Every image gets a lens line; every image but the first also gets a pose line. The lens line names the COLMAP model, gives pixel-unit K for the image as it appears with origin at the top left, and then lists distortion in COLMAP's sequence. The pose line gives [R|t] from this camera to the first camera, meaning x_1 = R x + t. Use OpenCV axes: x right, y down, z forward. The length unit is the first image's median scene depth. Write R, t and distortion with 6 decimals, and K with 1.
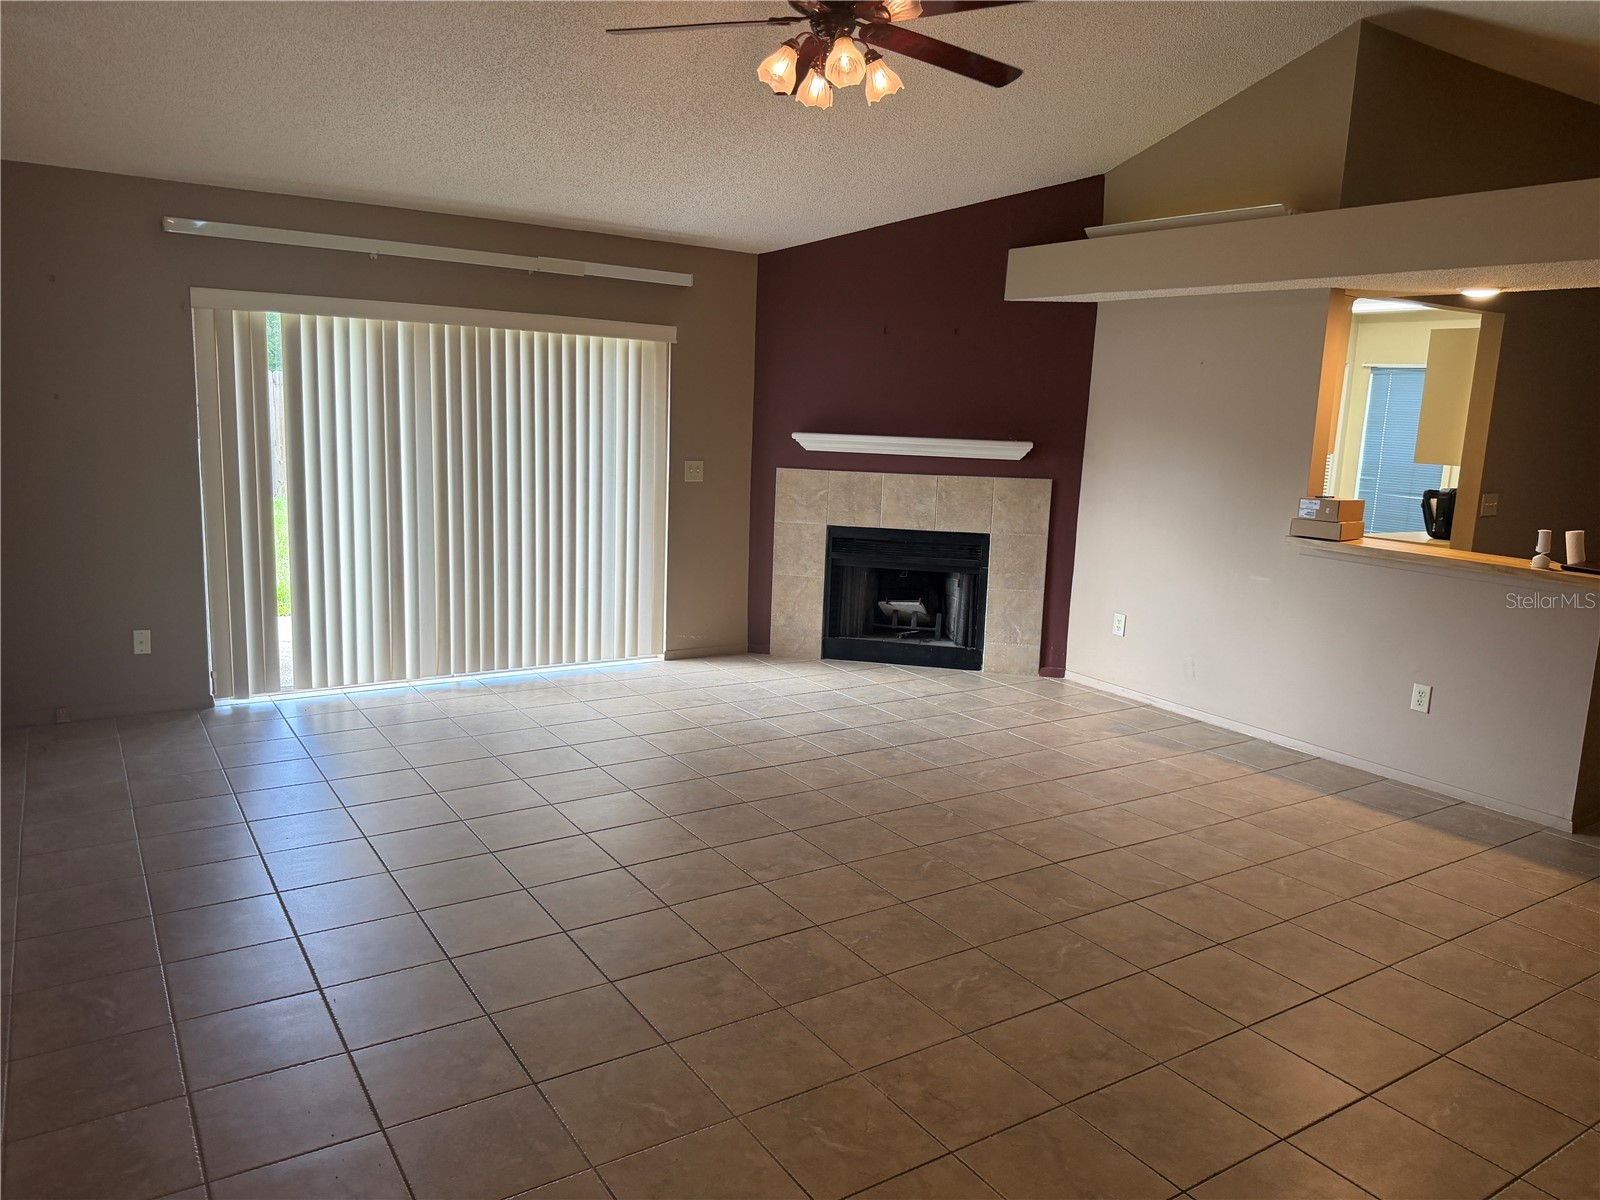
lens RADIAL K [[1136.2, 0, 774.5], [0, 1136.2, 629.0], [0, 0, 1]] dist [0.048333, -0.052234]
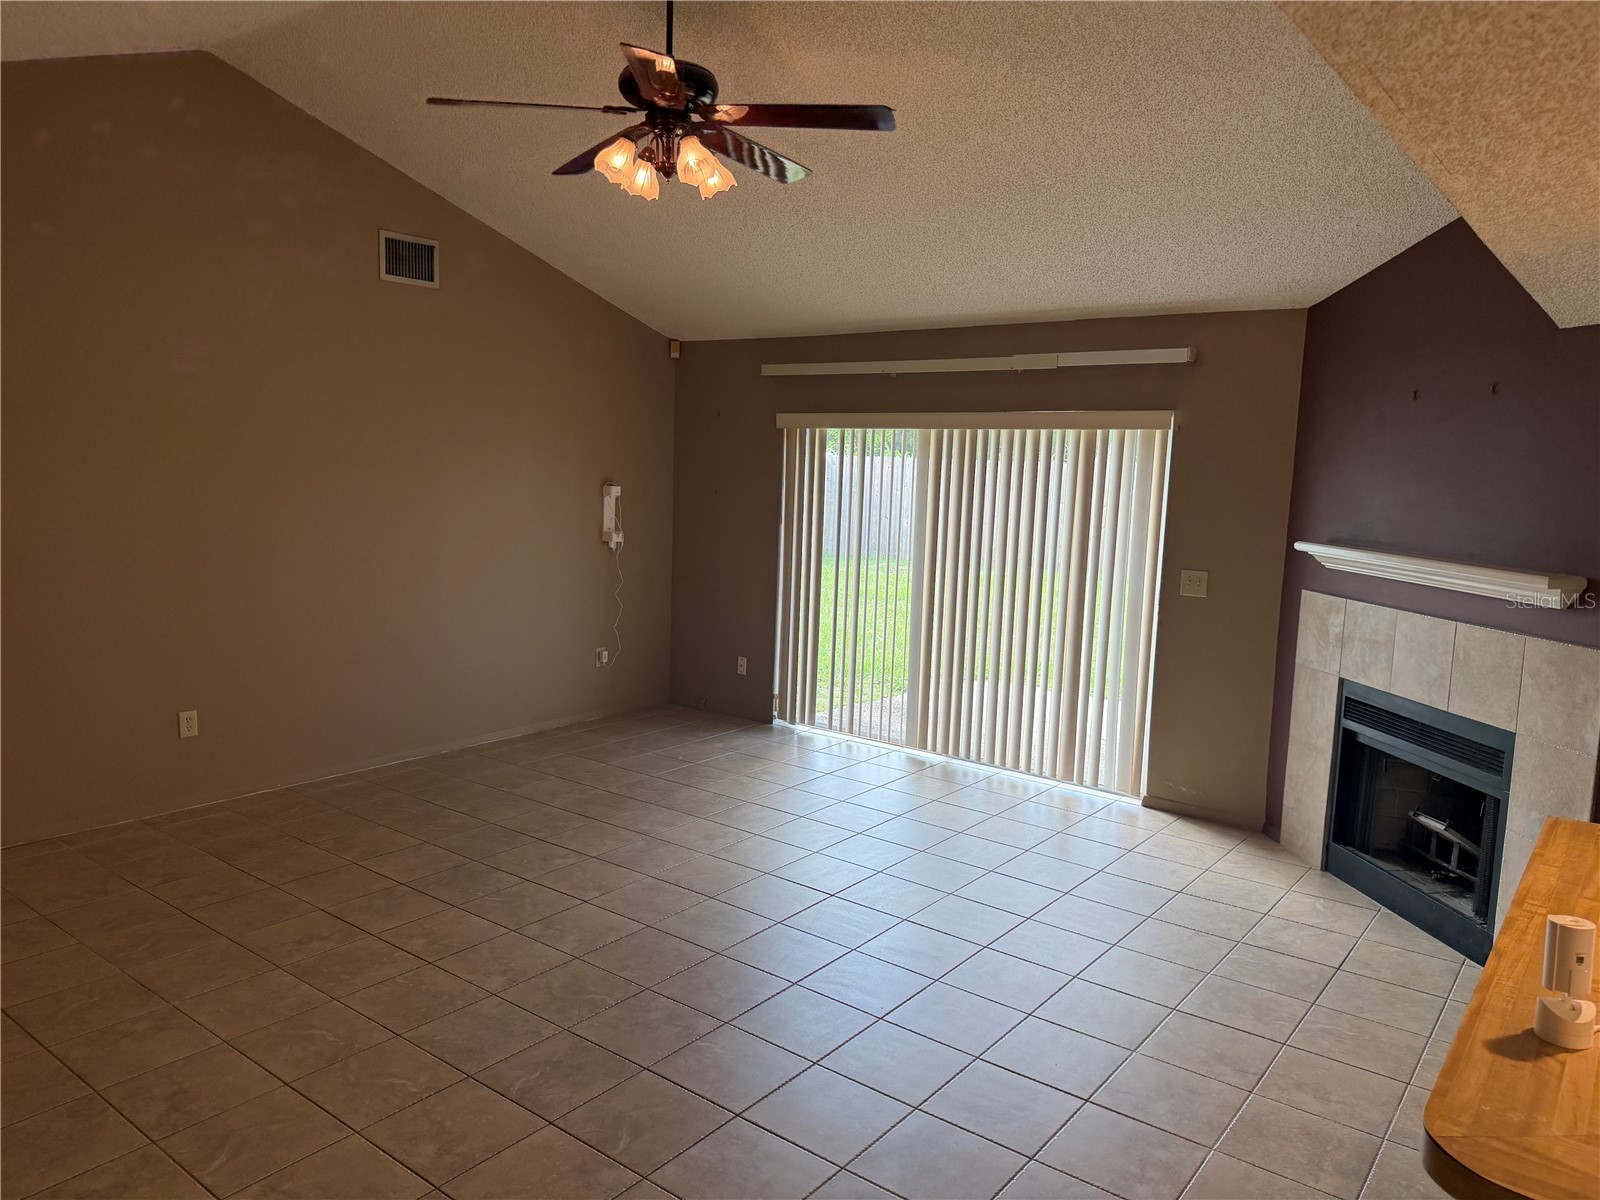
lens RADIAL K [[1136.2, 0, 792.2], [0, 1136.2, 610.7], [0, 0, 1]] dist [0.048333, -0.052234]
pose [[0.323187, 0.098675, -0.941177, 0.602407], [-0.195462, 0.980064, 0.035633, -0.093557], [0.925929, 0.172448, 0.336031, 0.466947]]
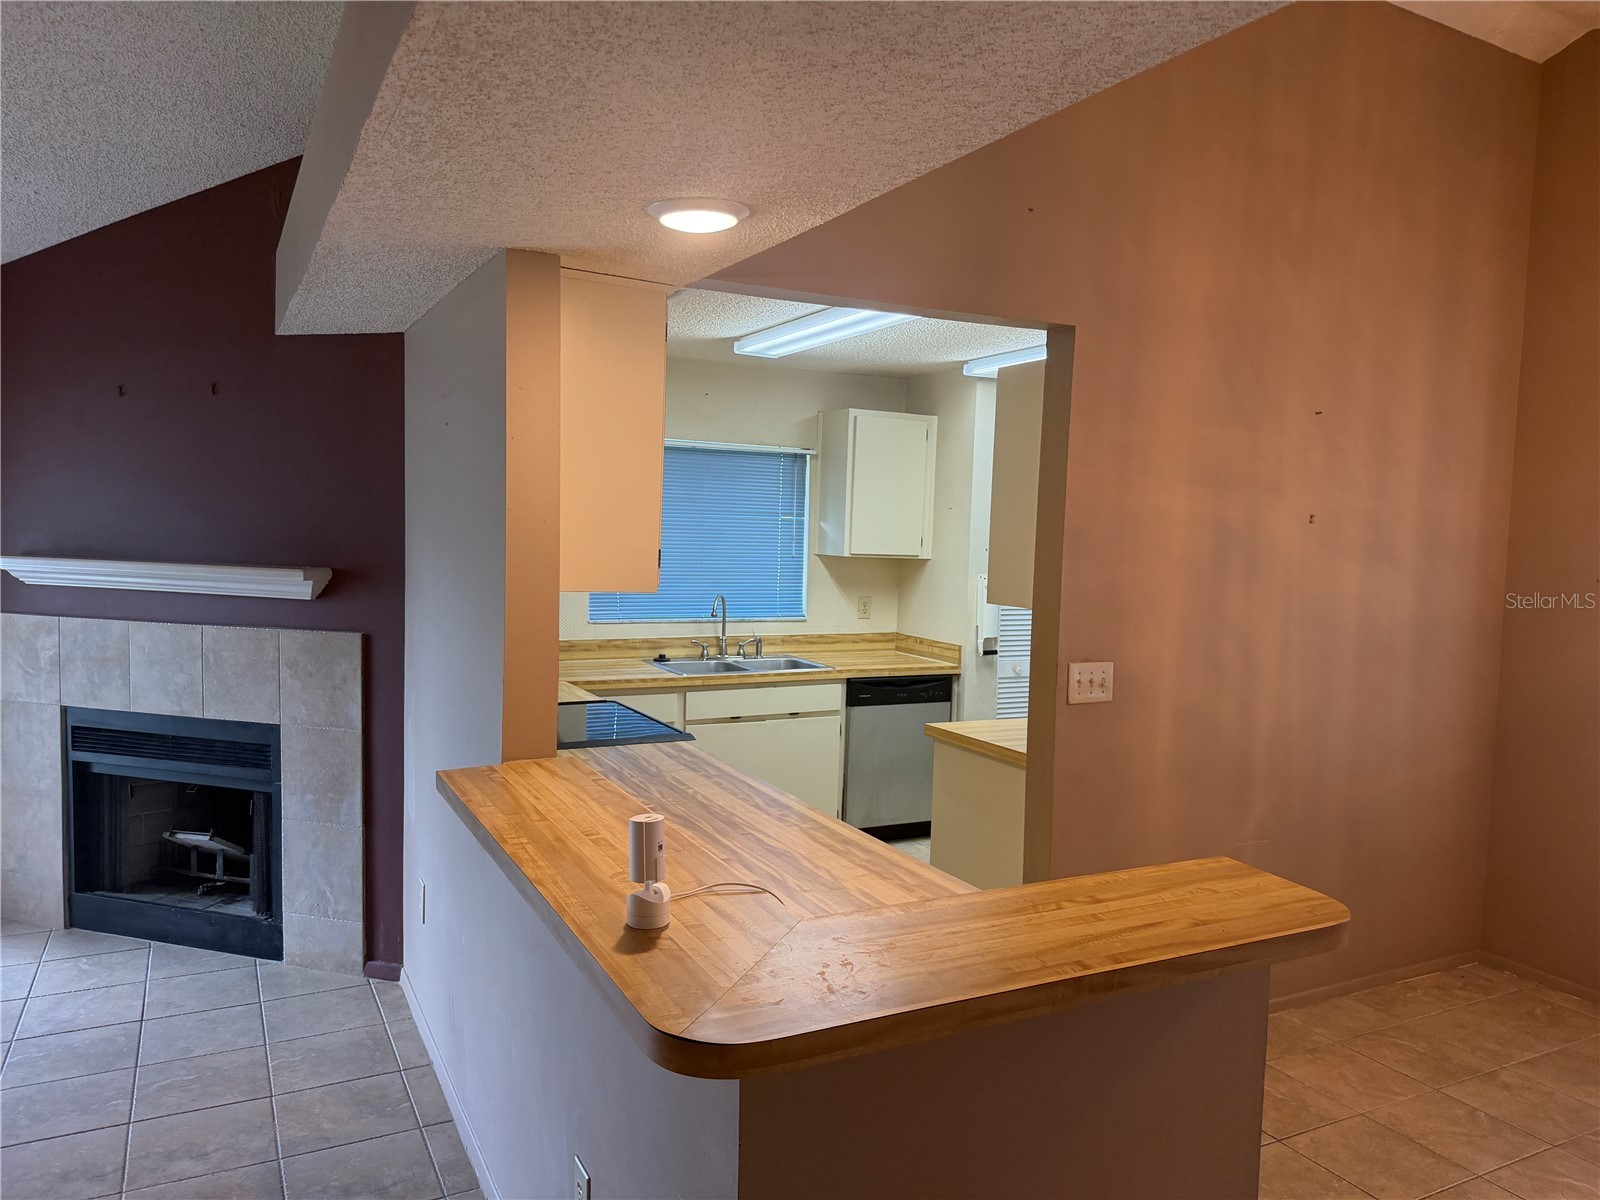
lens RADIAL K [[1136.2, 0, 807.4], [0, 1136.2, 607.8], [0, 0, 1]] dist [0.048333, -0.052234]
pose [[0.995345, -0.004799, -0.096259, 0.514015], [-0.007073, 0.992429, -0.122616, -0.073208], [0.096118, 0.122726, 0.987775, 0.440114]]
